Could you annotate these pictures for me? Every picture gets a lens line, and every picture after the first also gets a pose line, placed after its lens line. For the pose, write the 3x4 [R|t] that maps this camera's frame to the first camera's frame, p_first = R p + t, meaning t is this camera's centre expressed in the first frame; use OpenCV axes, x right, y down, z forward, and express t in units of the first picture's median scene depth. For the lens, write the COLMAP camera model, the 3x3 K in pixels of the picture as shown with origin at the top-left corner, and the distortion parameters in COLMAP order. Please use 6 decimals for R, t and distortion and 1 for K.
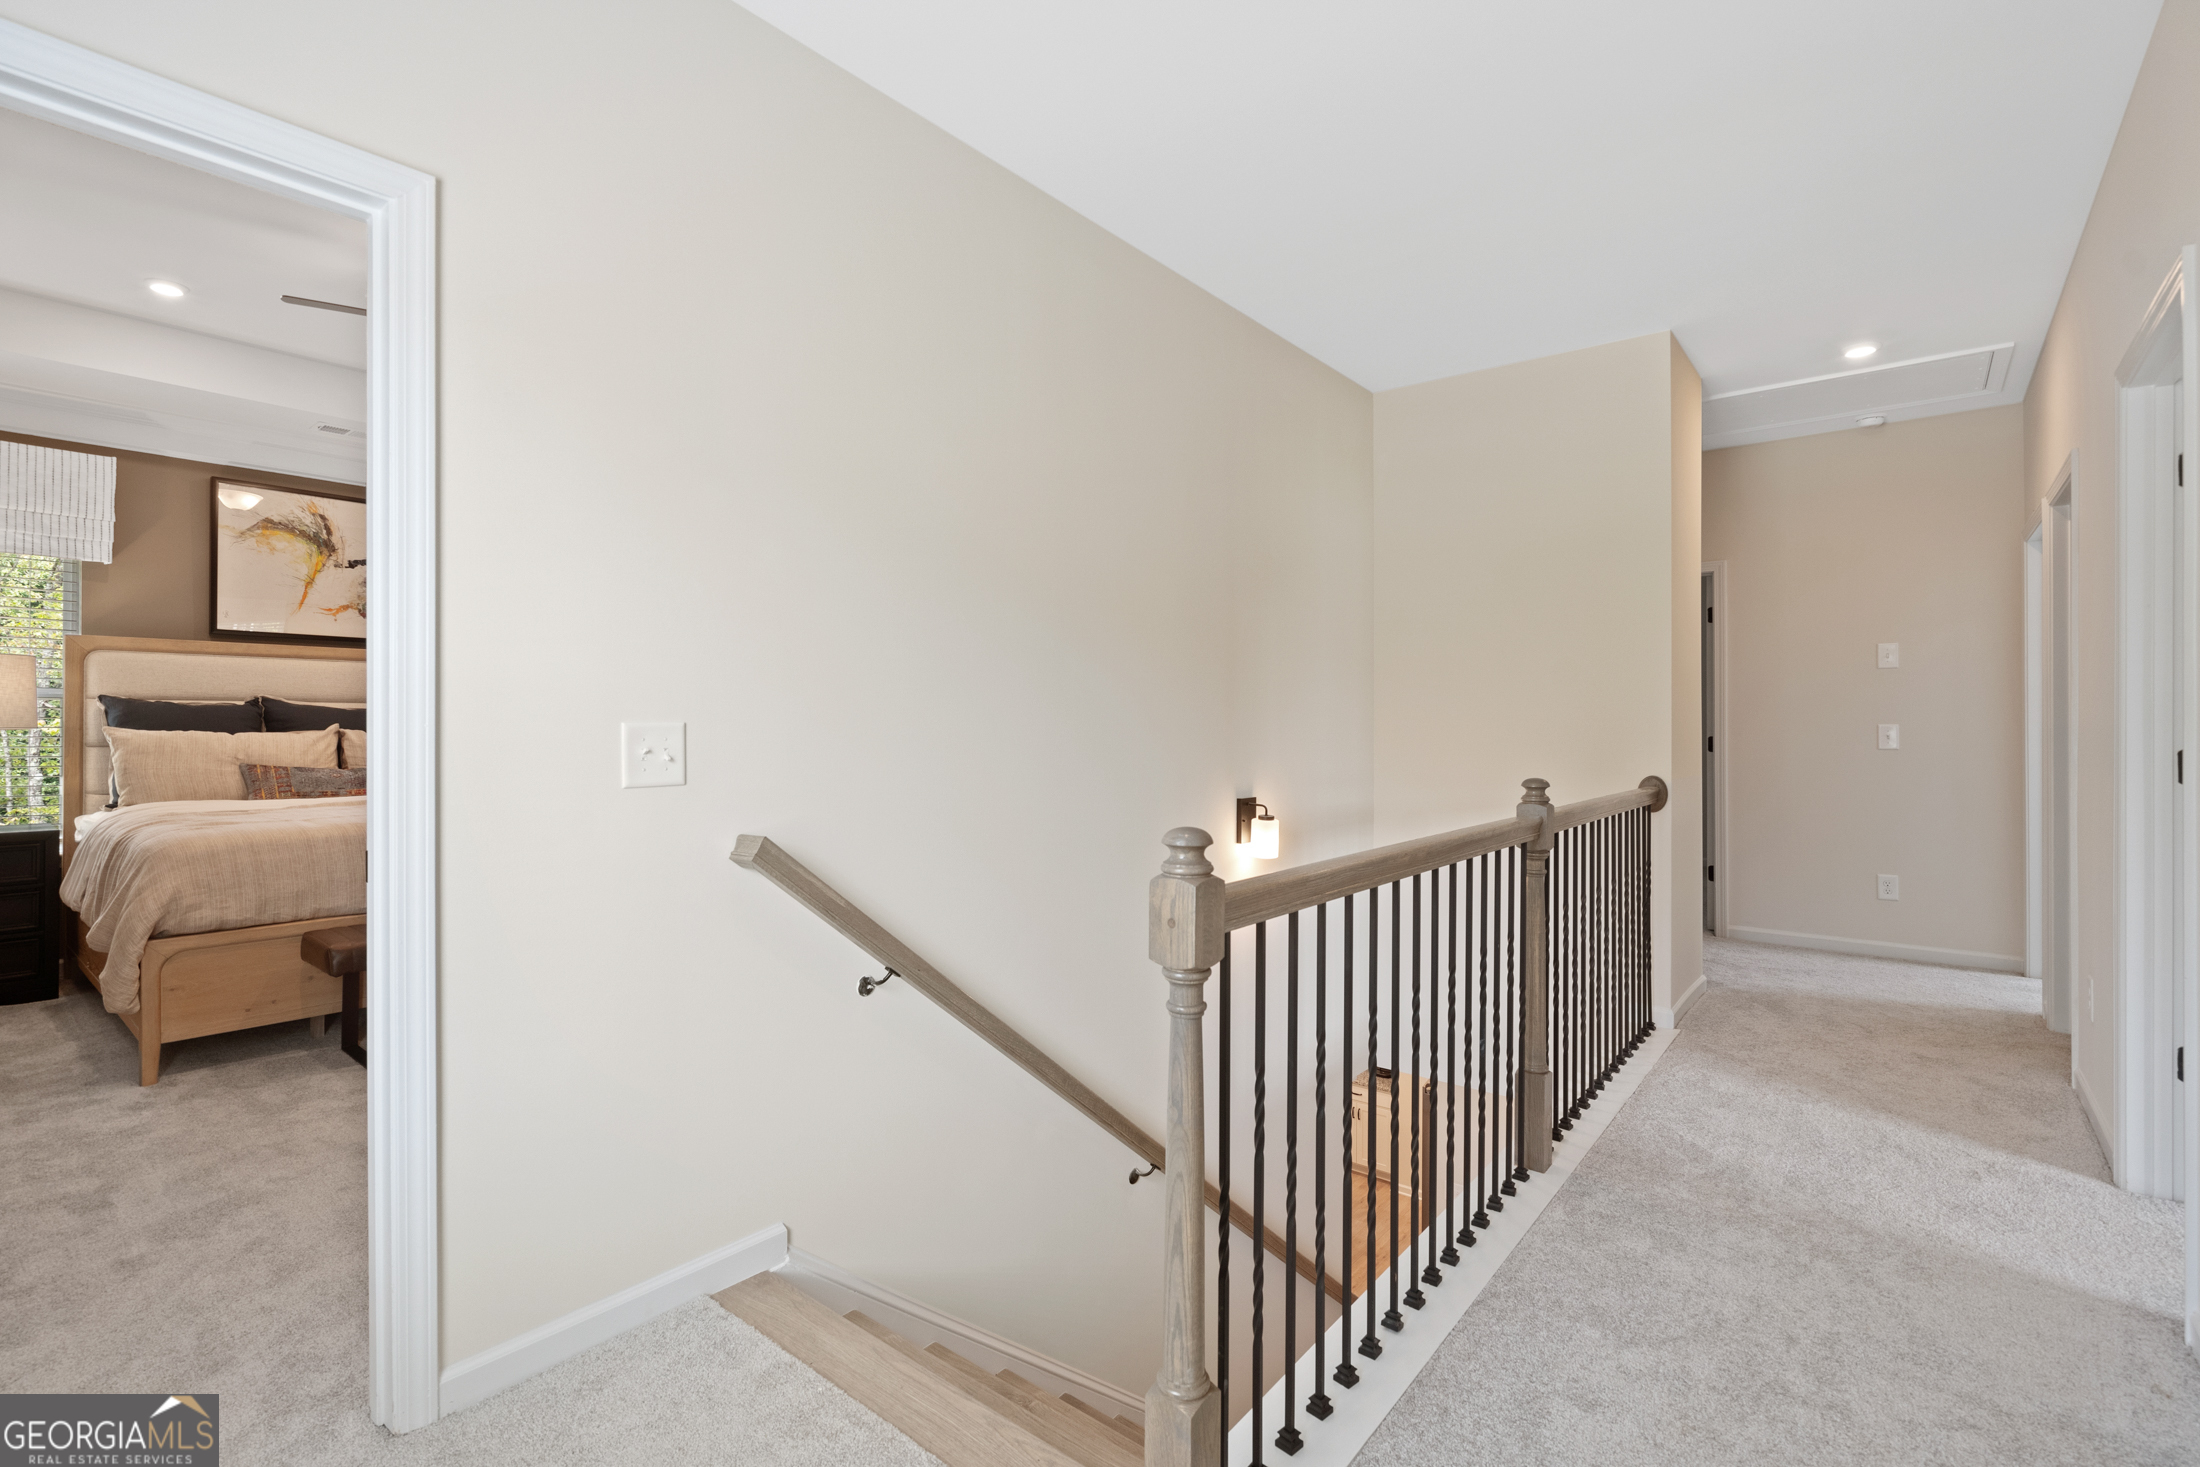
lens RADIAL K [[1013.2, 0, 1100.0], [0, 1013.2, 733.5], [0, 0, 1]] dist [0.001644, -0.000165]
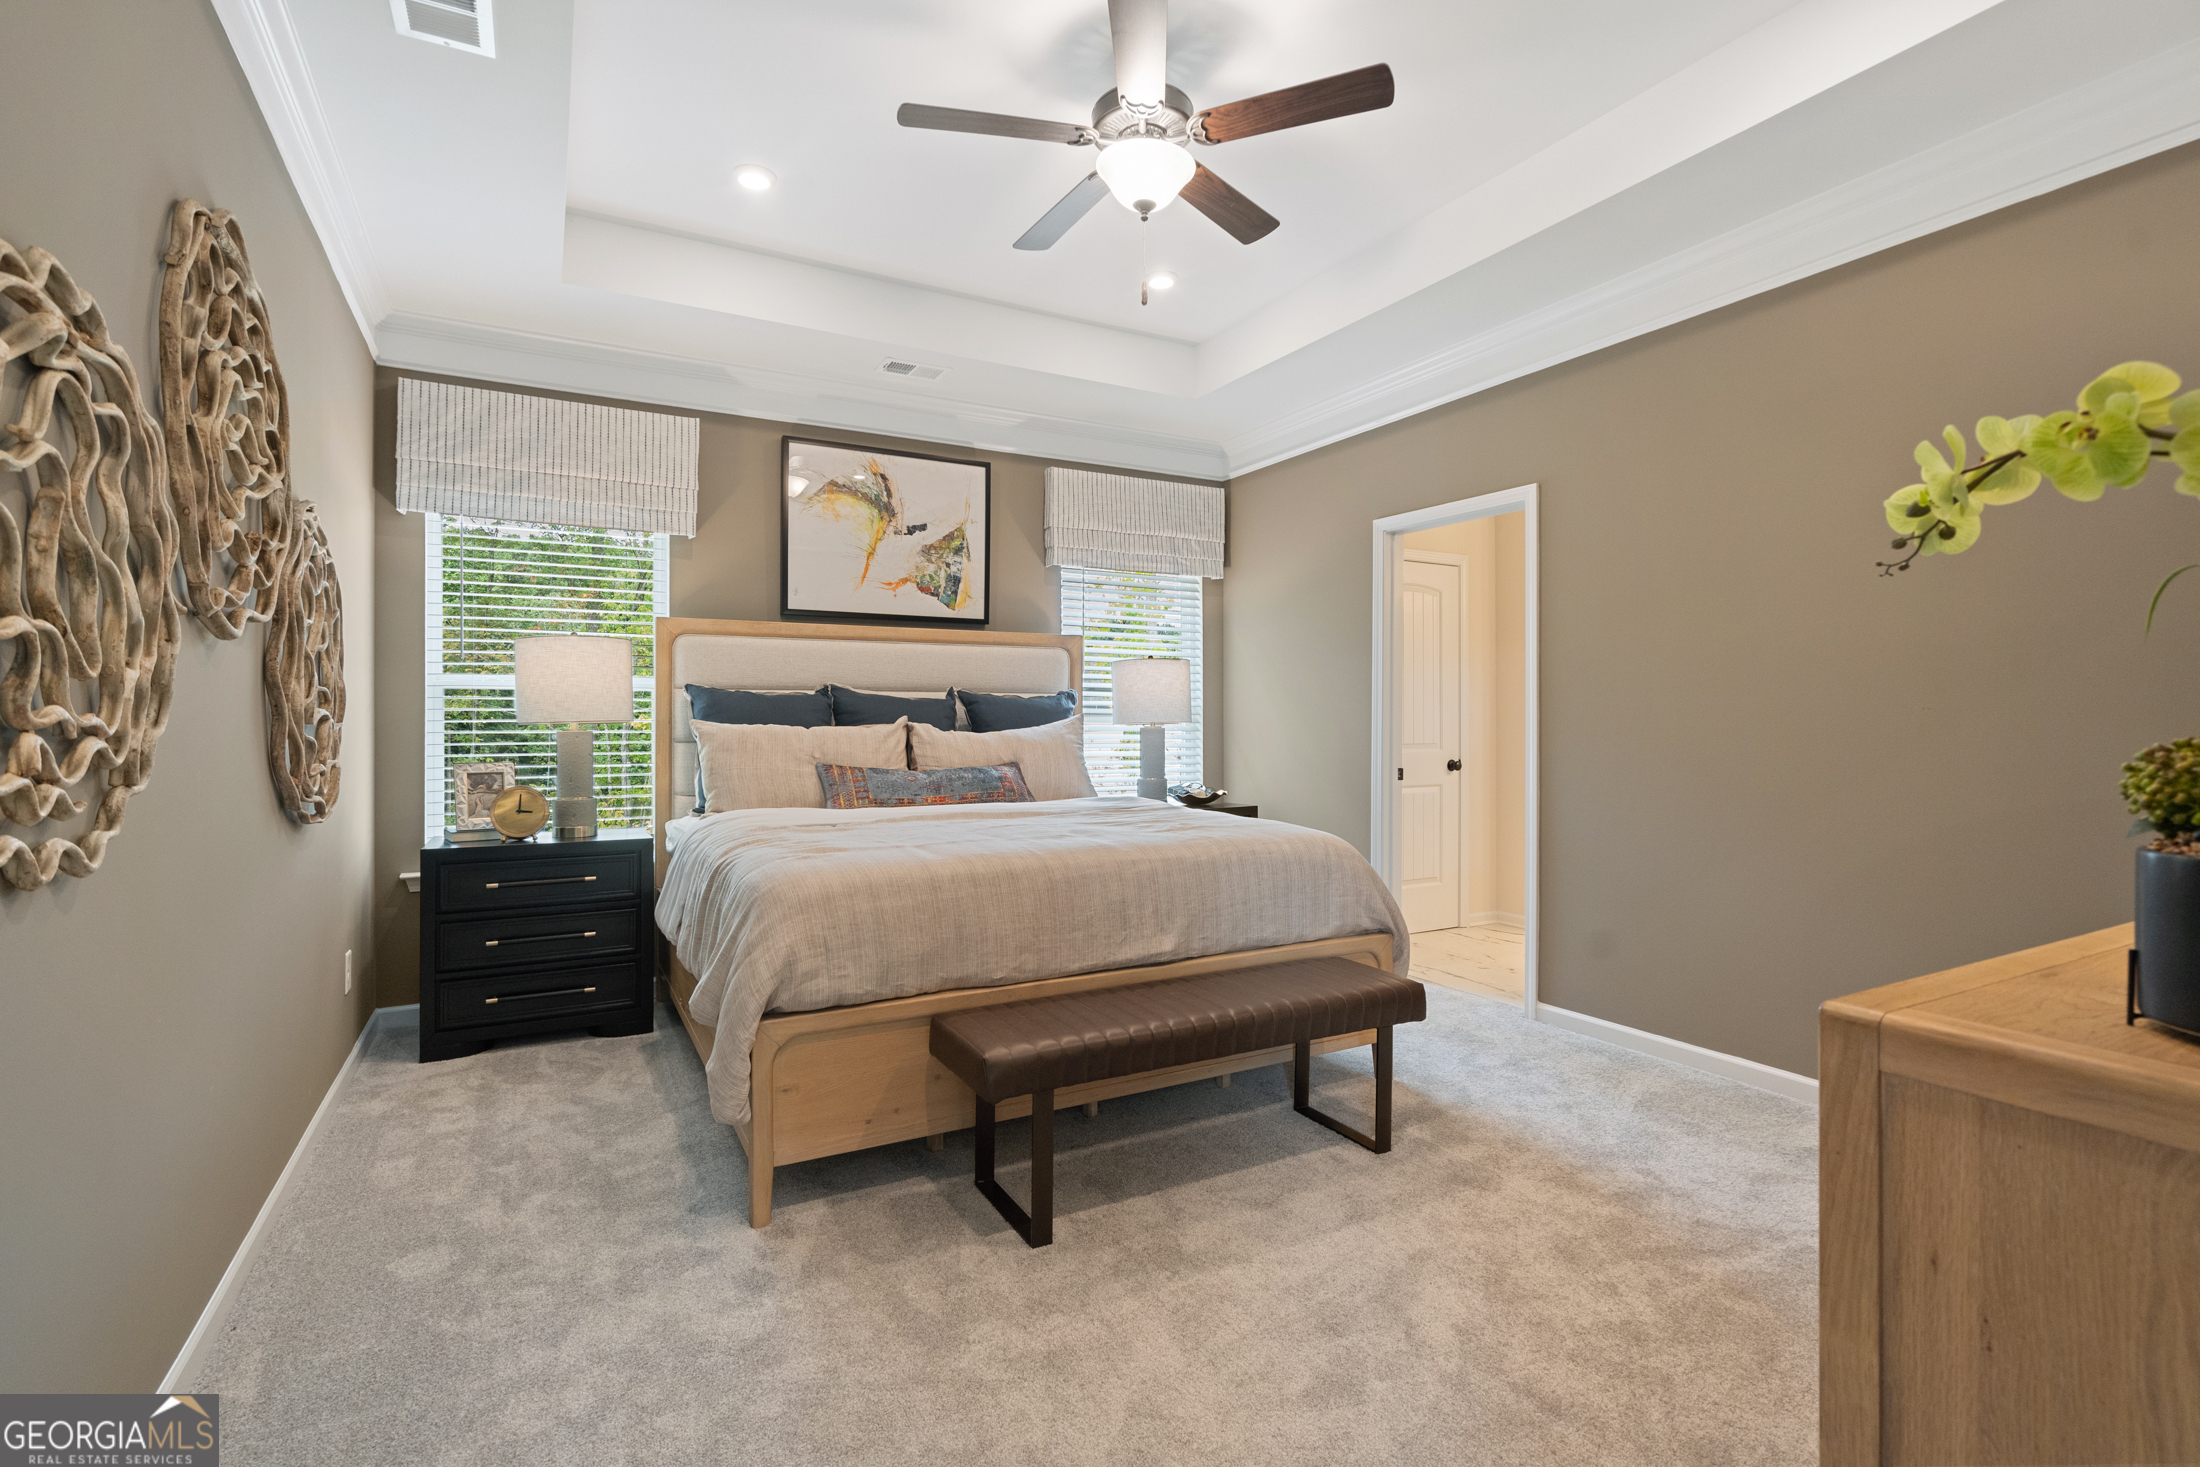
lens RADIAL K [[1013.2, 0, 1100.0], [0, 1013.2, 733.5], [0, 0, 1]] dist [0.001644, -0.000165]
pose [[0.932275, 0.002202, -0.361743, -0.340097], [-0.000285, 0.999986, 0.005354, 0.000481], [0.361749, -0.004889, 0.932263, 0.315676]]
